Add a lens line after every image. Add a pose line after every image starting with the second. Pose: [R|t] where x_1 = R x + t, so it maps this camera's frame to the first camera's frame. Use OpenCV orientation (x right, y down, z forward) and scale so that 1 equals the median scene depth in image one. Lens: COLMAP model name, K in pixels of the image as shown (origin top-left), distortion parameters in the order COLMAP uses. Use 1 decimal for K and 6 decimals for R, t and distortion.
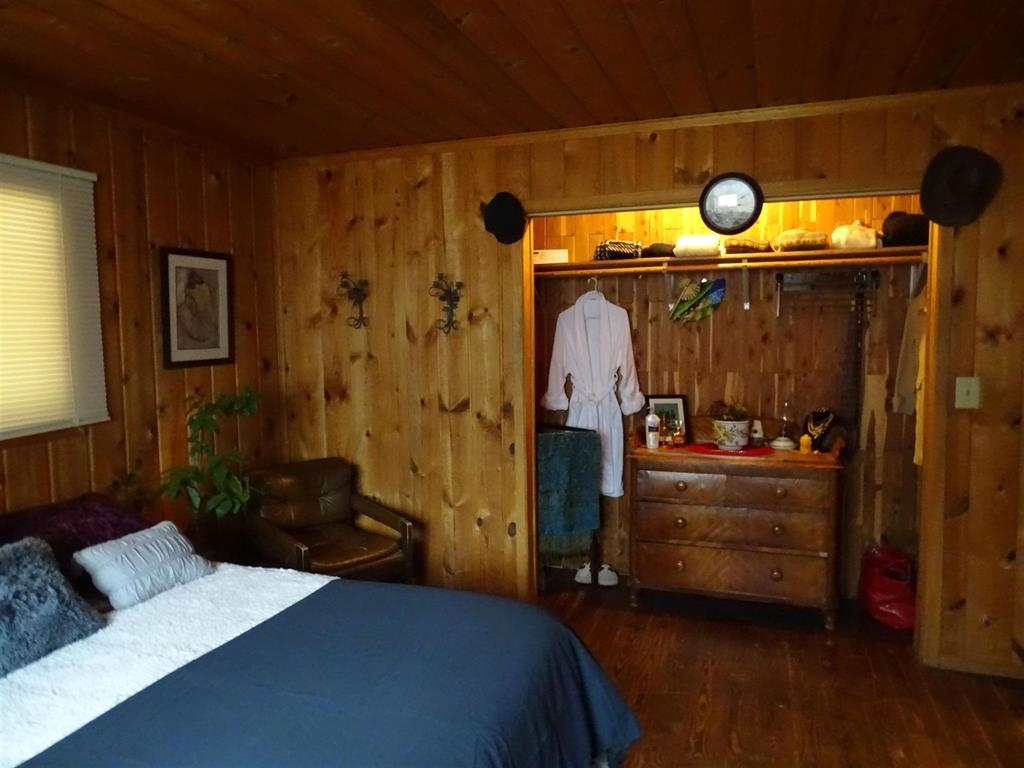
lens RADIAL K [[761.2, 0, 512.3], [0, 761.2, 386.8], [0, 0, 1]] dist [-0.000657, 0.002072]
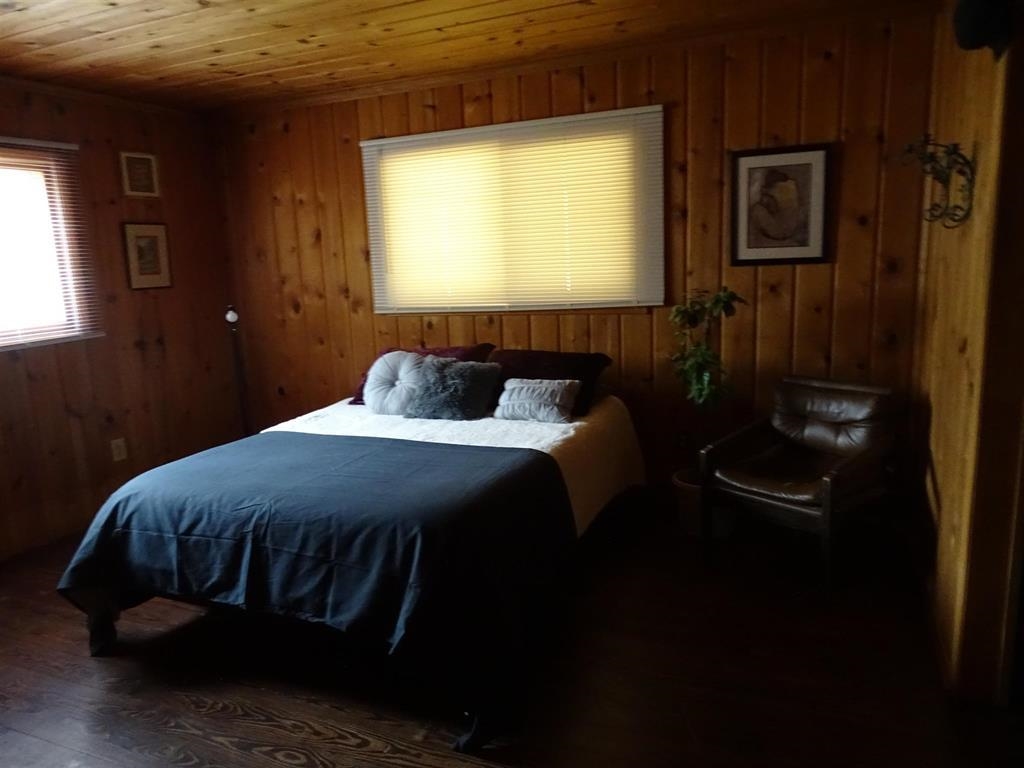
lens RADIAL K [[761.2, 0, 512.5], [0, 761.2, 383.2], [0, 0, 1]] dist [-0.000657, 0.002072]
pose [[-0.109467, 0.190313, -0.975601, 0.673334], [-0.035589, 0.980120, 0.195188, -0.059757], [0.993353, 0.056087, -0.100518, 0.790280]]
